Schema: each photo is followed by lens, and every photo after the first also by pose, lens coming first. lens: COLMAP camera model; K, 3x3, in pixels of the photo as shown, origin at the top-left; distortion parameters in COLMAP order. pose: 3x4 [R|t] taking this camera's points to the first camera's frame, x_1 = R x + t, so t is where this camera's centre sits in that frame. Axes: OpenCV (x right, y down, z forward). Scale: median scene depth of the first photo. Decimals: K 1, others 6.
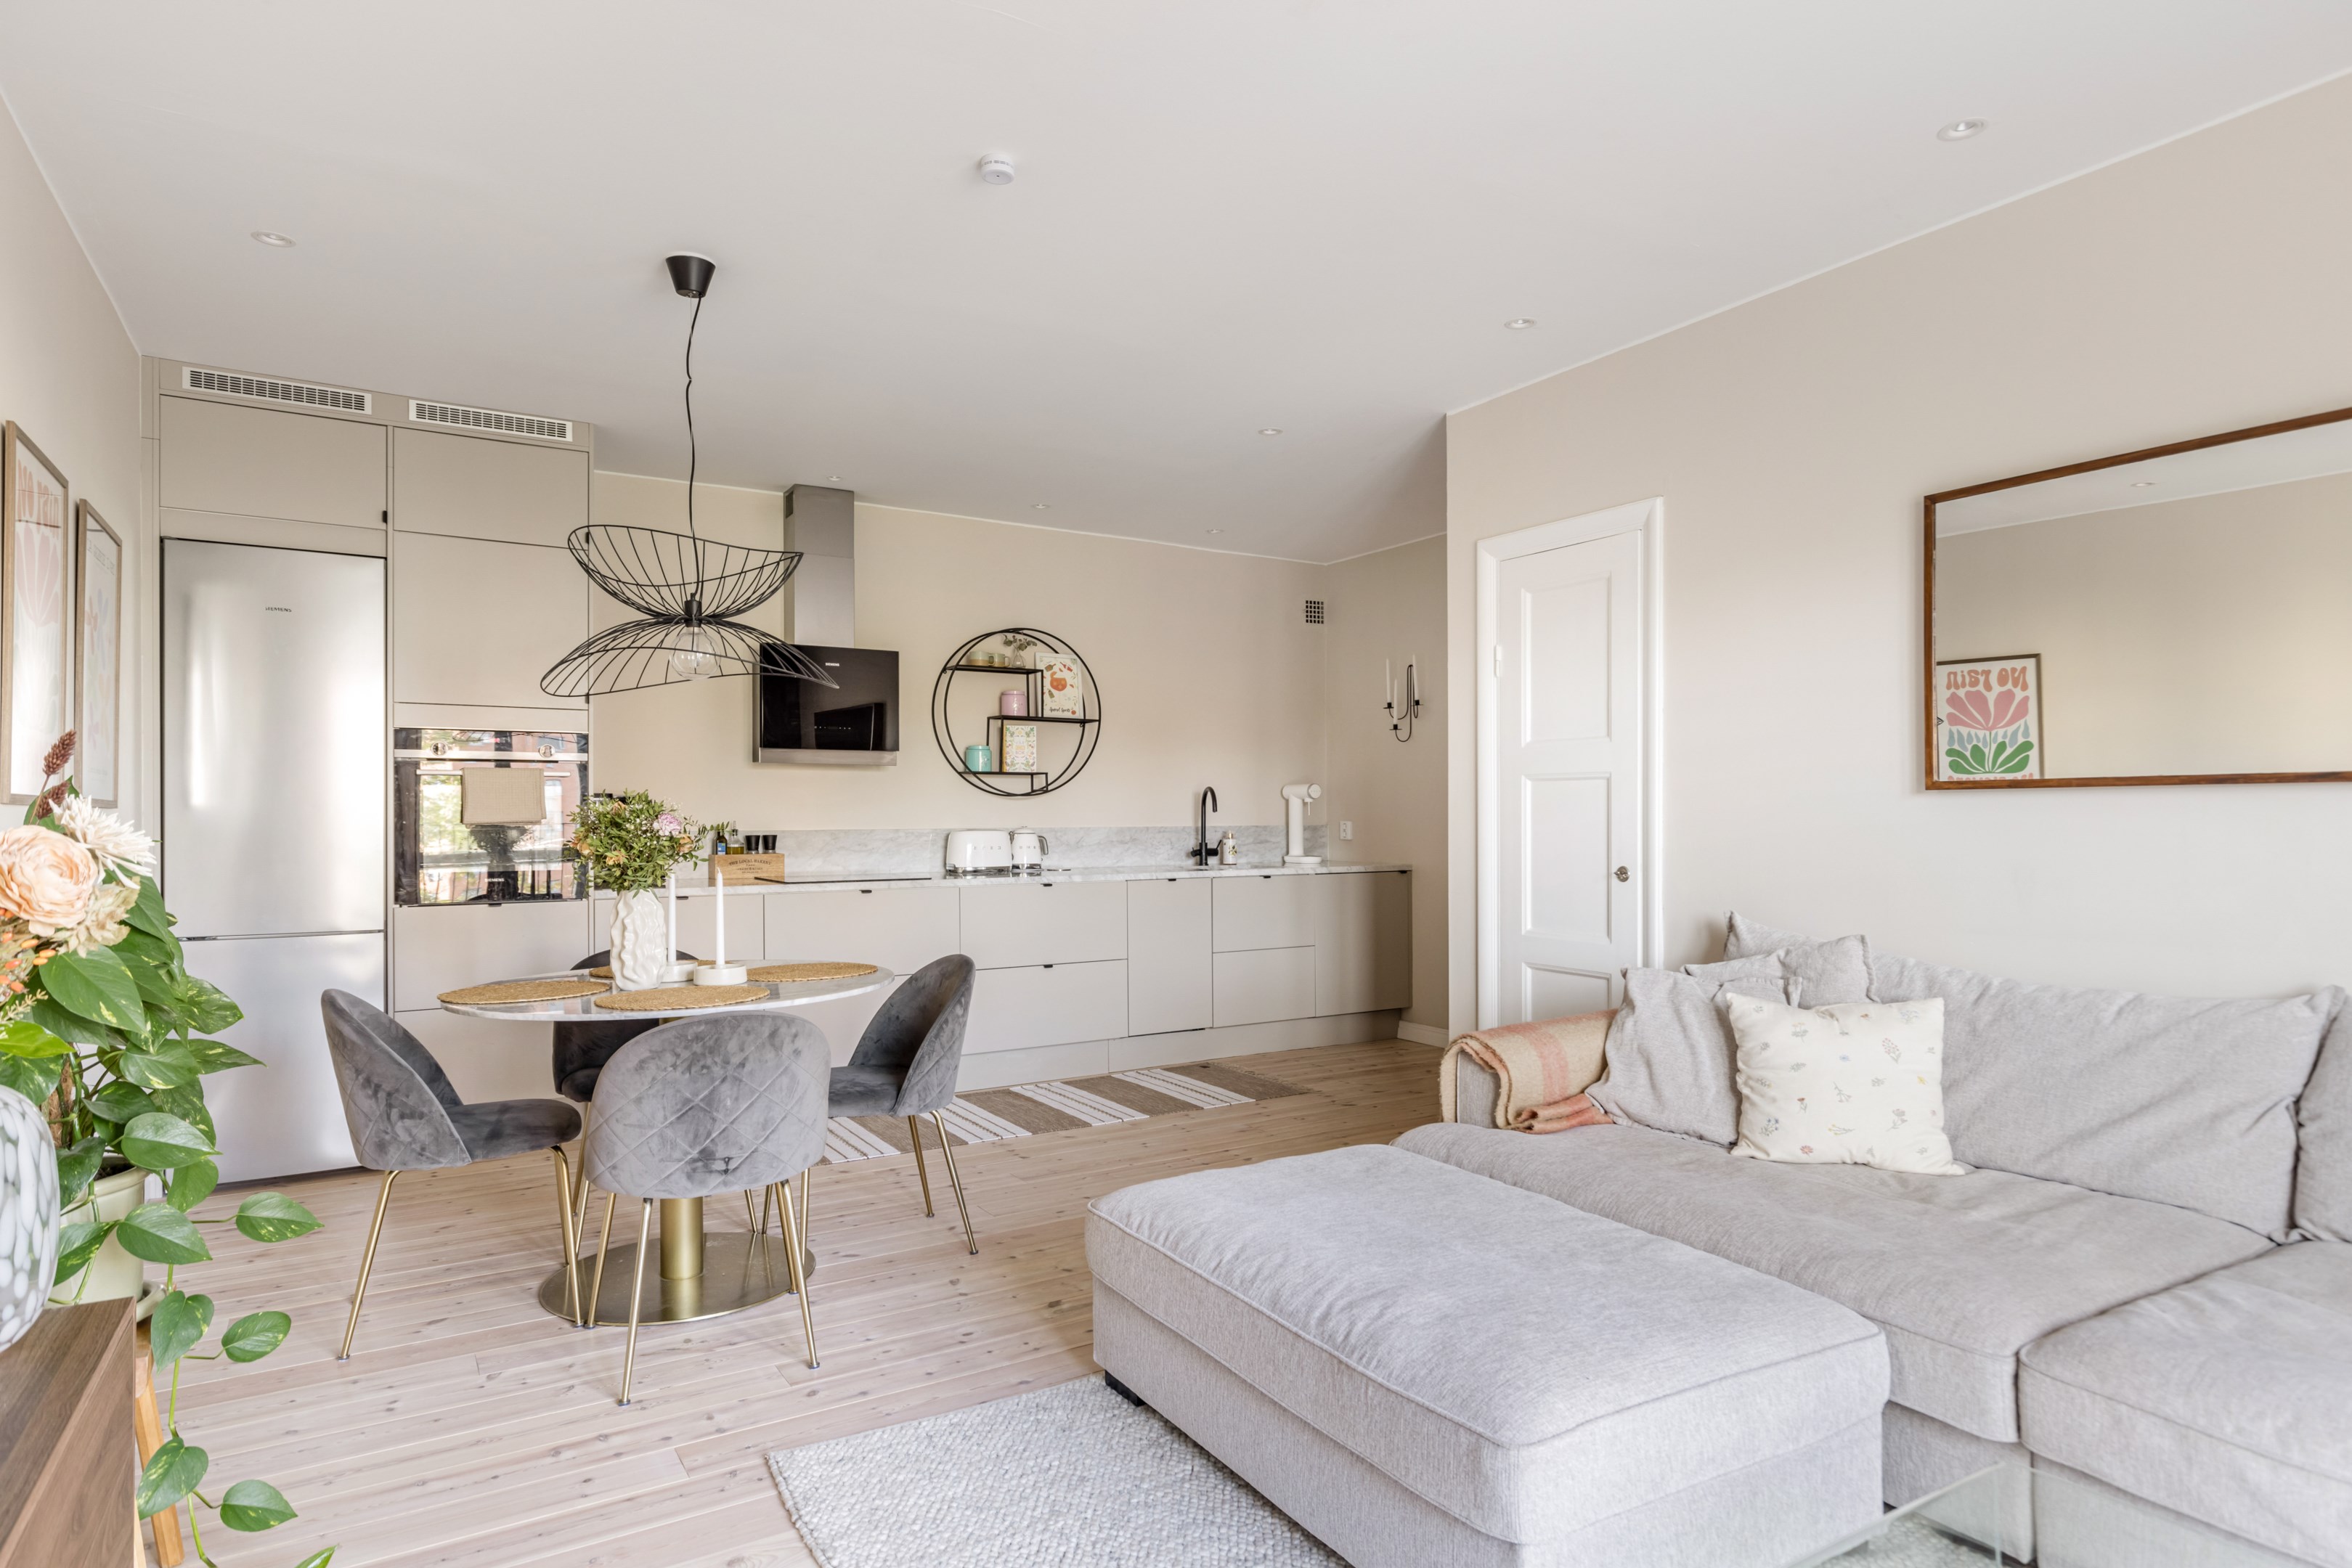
lens RADIAL K [[1304.6, 0, 1159.2], [0, 1304.6, 802.8], [0, 0, 1]] dist [0.011137, -0.007449]
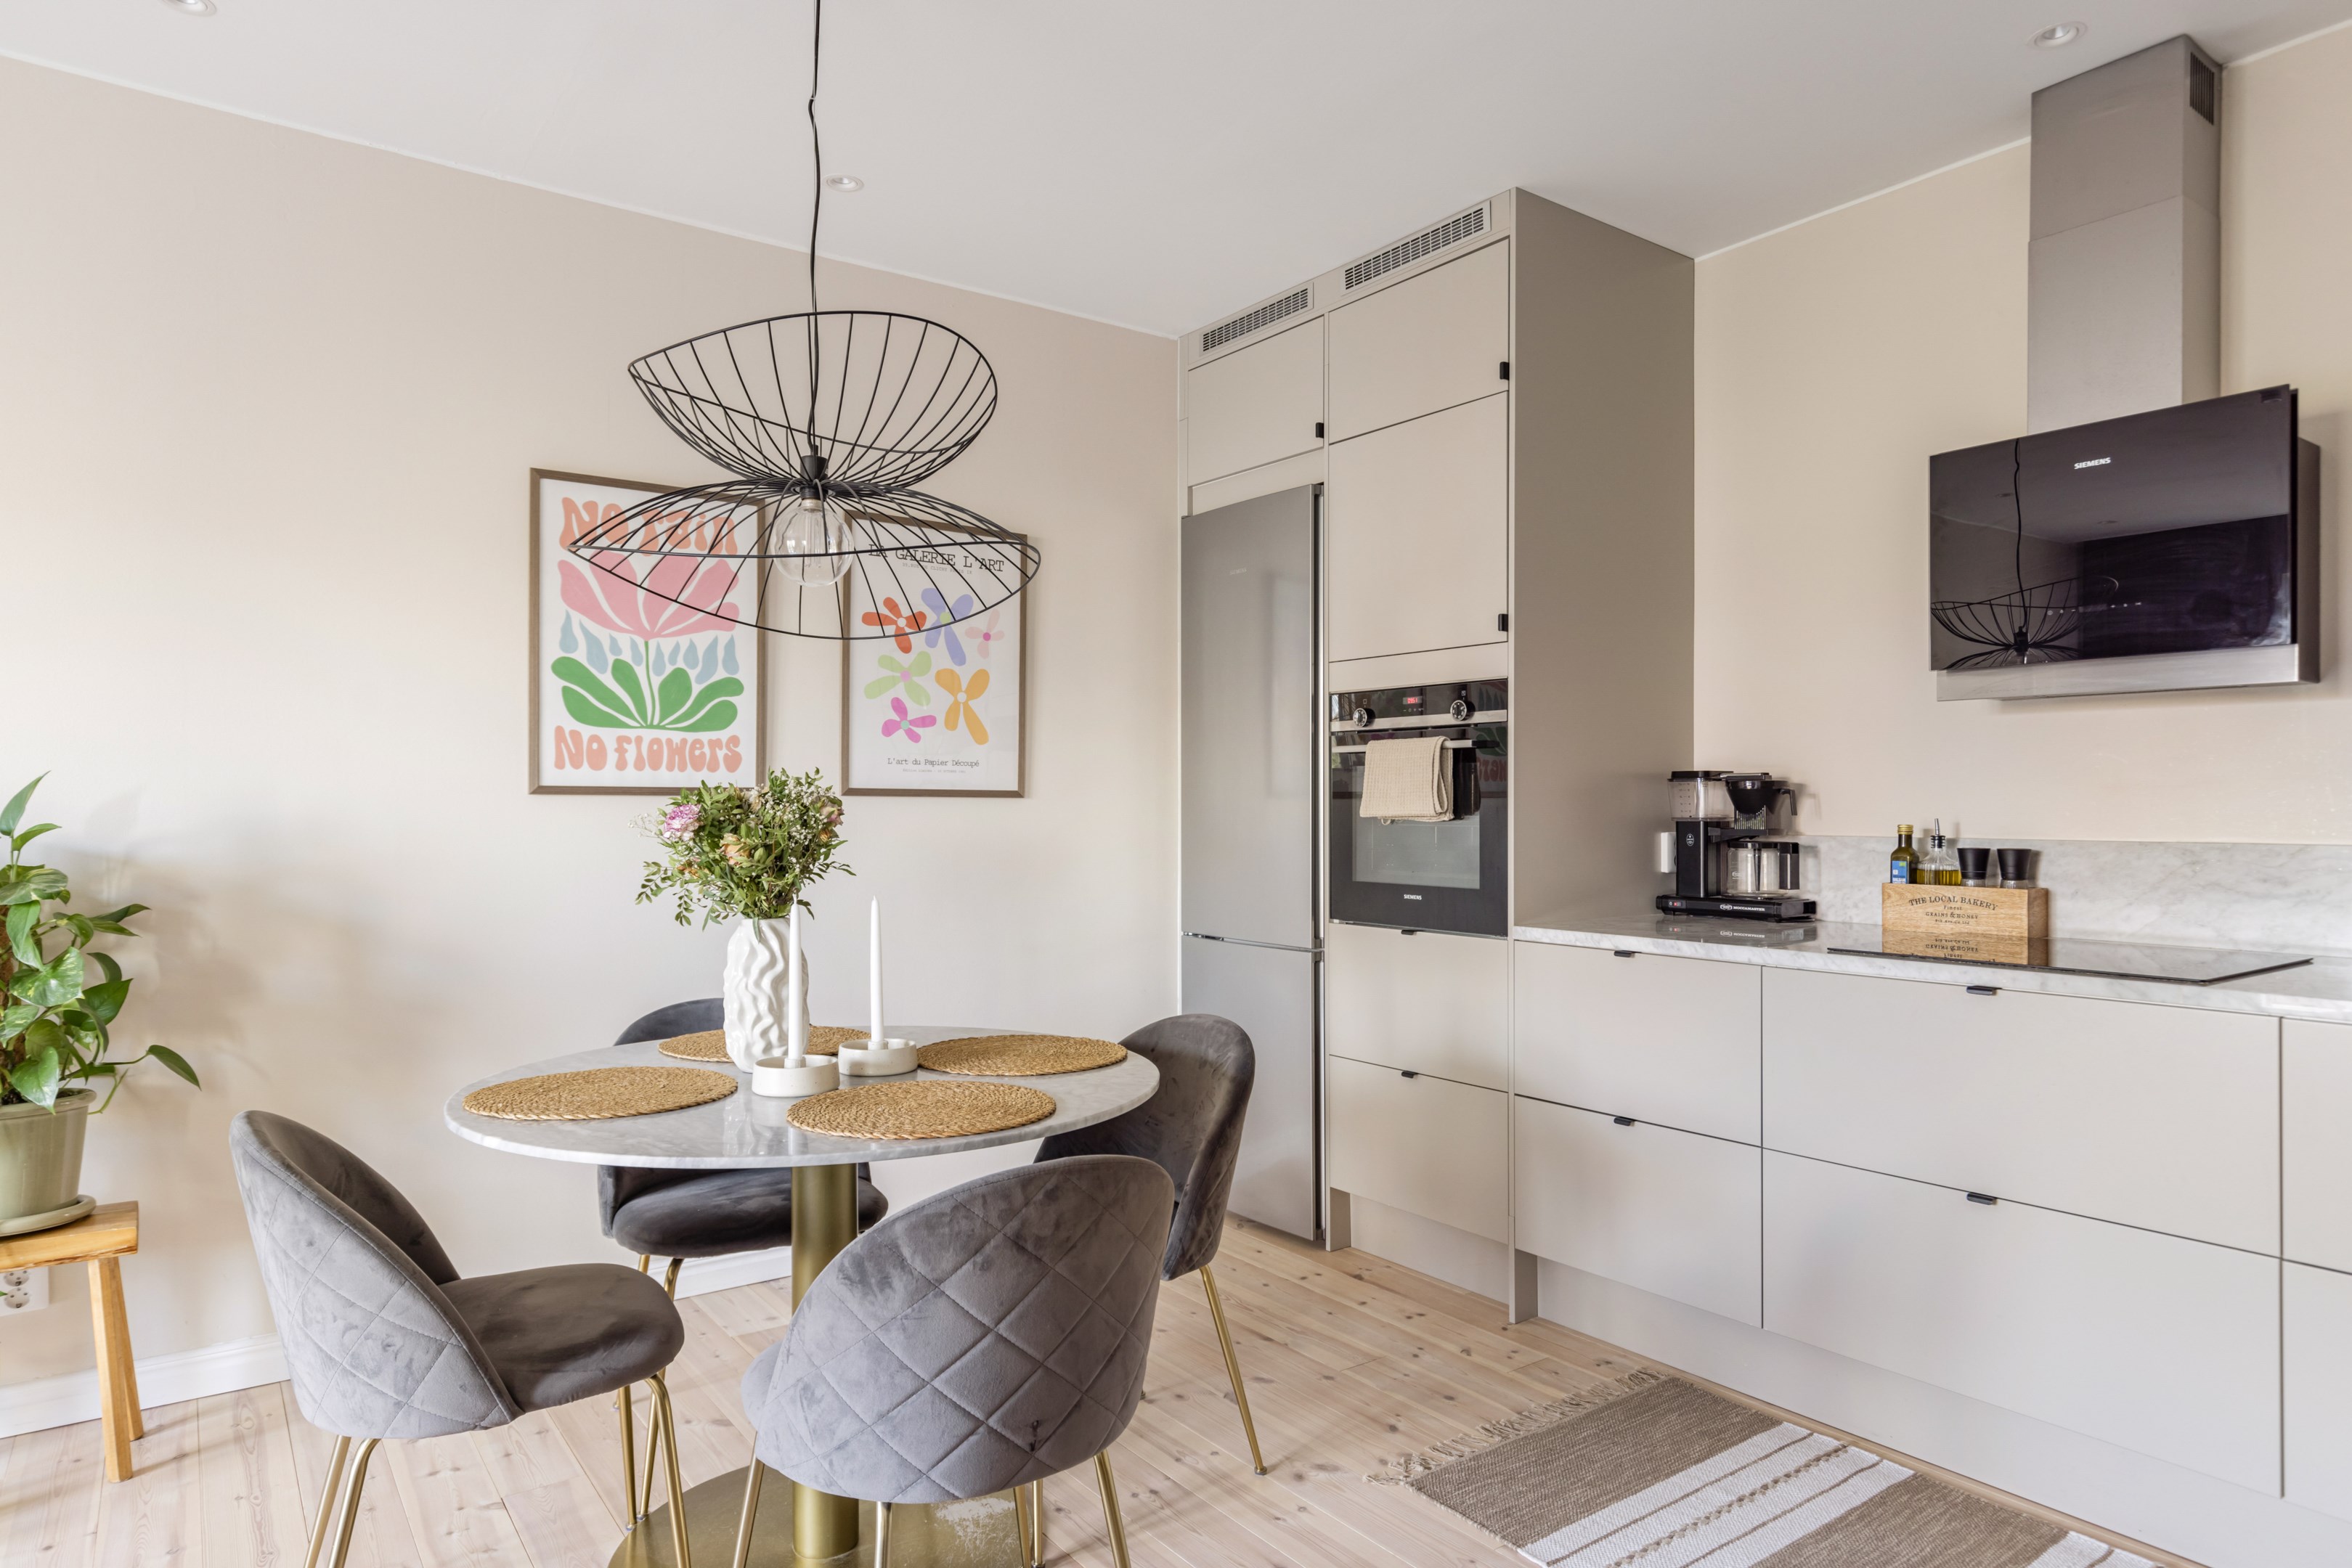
lens RADIAL K [[1375.1, 0, 1182.1], [0, 1375.1, 807.4], [0, 0, 1]] dist [0.000177, 0.001622]
pose [[0.094007, 0.004293, -0.995562, 0.176756], [0.007921, 0.999956, 0.005059, 0.004376], [0.995540, -0.008361, 0.093968, 0.646241]]
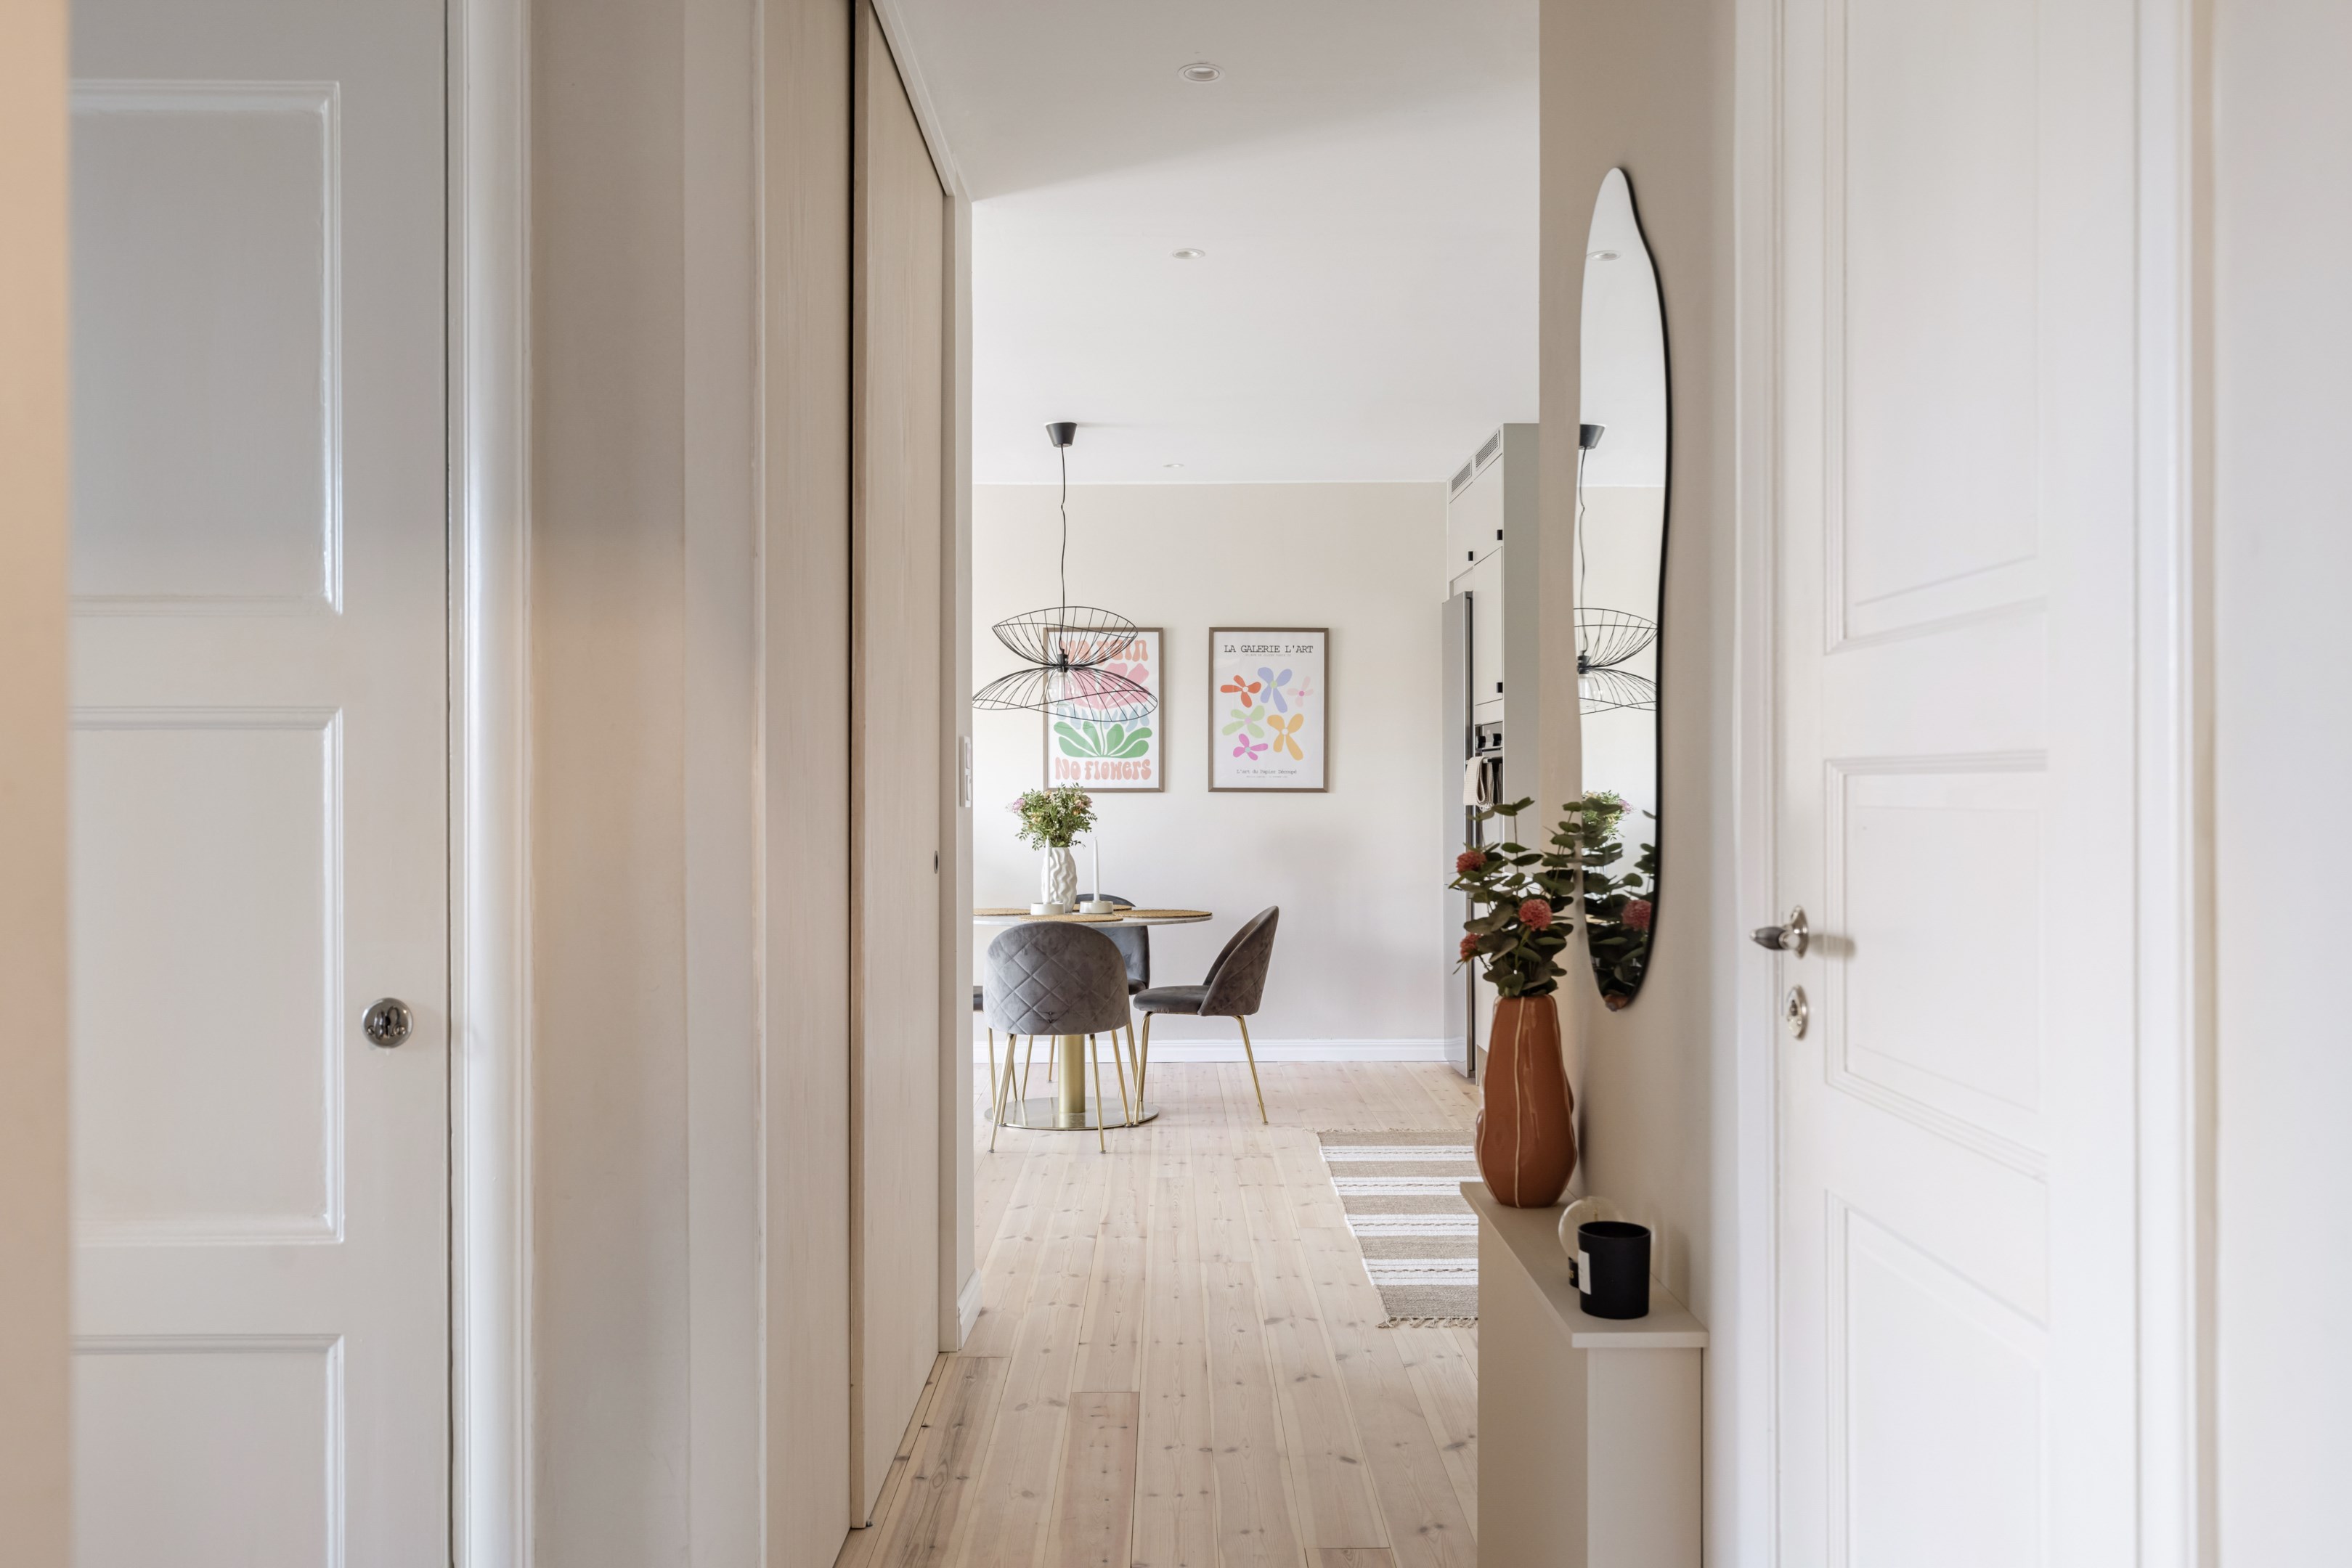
lens RADIAL K [[1780.8, 0, 1178.9], [0, 1780.8, 778.0], [0, 0, 1]] dist [-0.015926, -0.001753]
pose [[-0.509965, -0.001640, -0.860194, 0.761549], [0.010365, 0.999914, -0.008051, 0.001138], [0.860133, -0.013022, -0.509904, 1.245311]]
